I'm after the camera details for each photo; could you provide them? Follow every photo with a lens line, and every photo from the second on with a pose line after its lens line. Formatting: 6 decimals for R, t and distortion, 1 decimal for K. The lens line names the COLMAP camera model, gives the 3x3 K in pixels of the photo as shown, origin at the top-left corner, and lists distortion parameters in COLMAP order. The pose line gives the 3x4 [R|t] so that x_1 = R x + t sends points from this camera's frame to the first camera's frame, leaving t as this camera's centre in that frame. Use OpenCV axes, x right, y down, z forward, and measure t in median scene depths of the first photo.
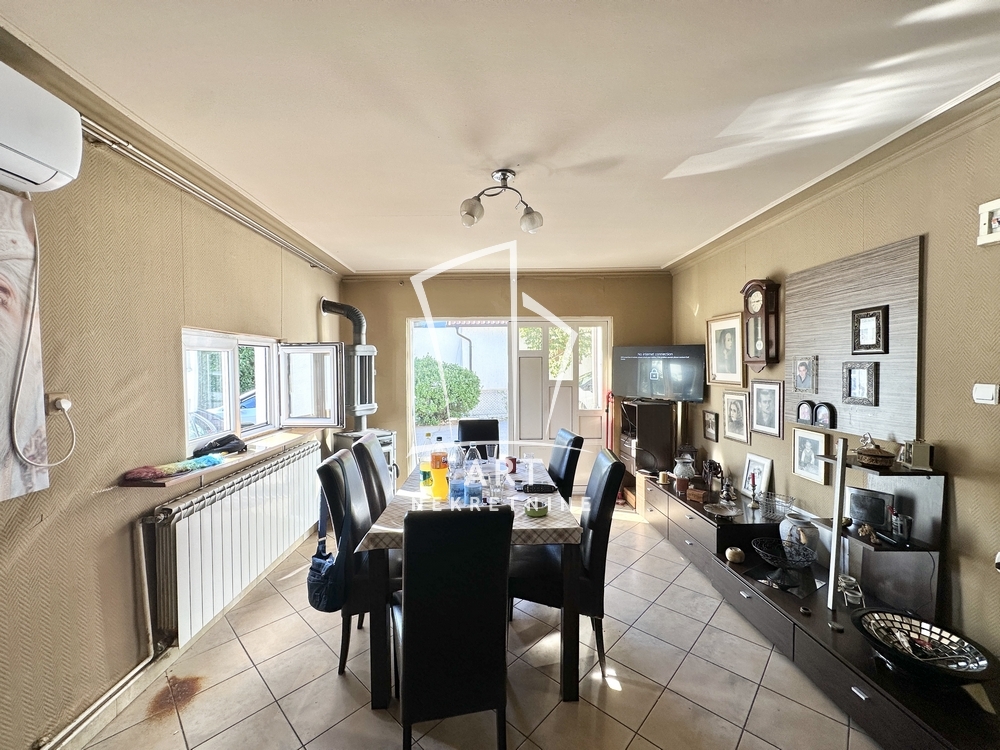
lens RADIAL K [[405.1, 0, 498.4], [0, 405.1, 372.6], [0, 0, 1]] dist [-0.000773, 0.000650]
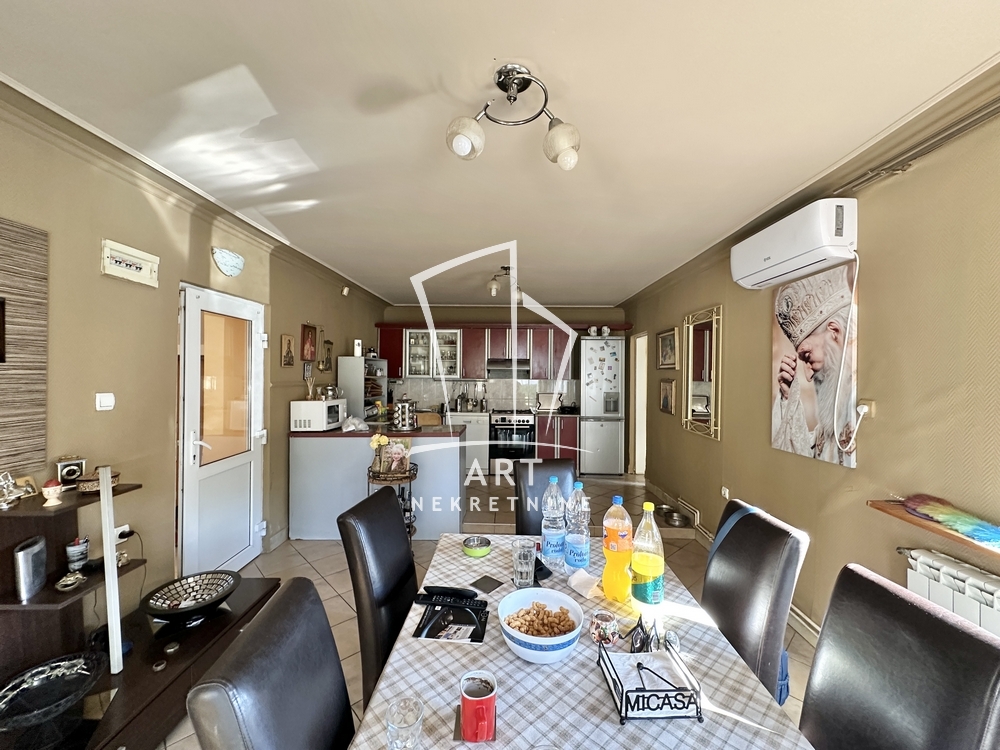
lens RADIAL K [[405.1, 0, 502.6], [0, 405.1, 373.8], [0, 0, 1]] dist [-0.000773, 0.000650]
pose [[-0.998441, -0.002399, 0.055760, -0.007850], [-0.001121, 0.999736, 0.022937, -0.053341], [-0.055800, 0.022839, -0.998181, 2.053044]]
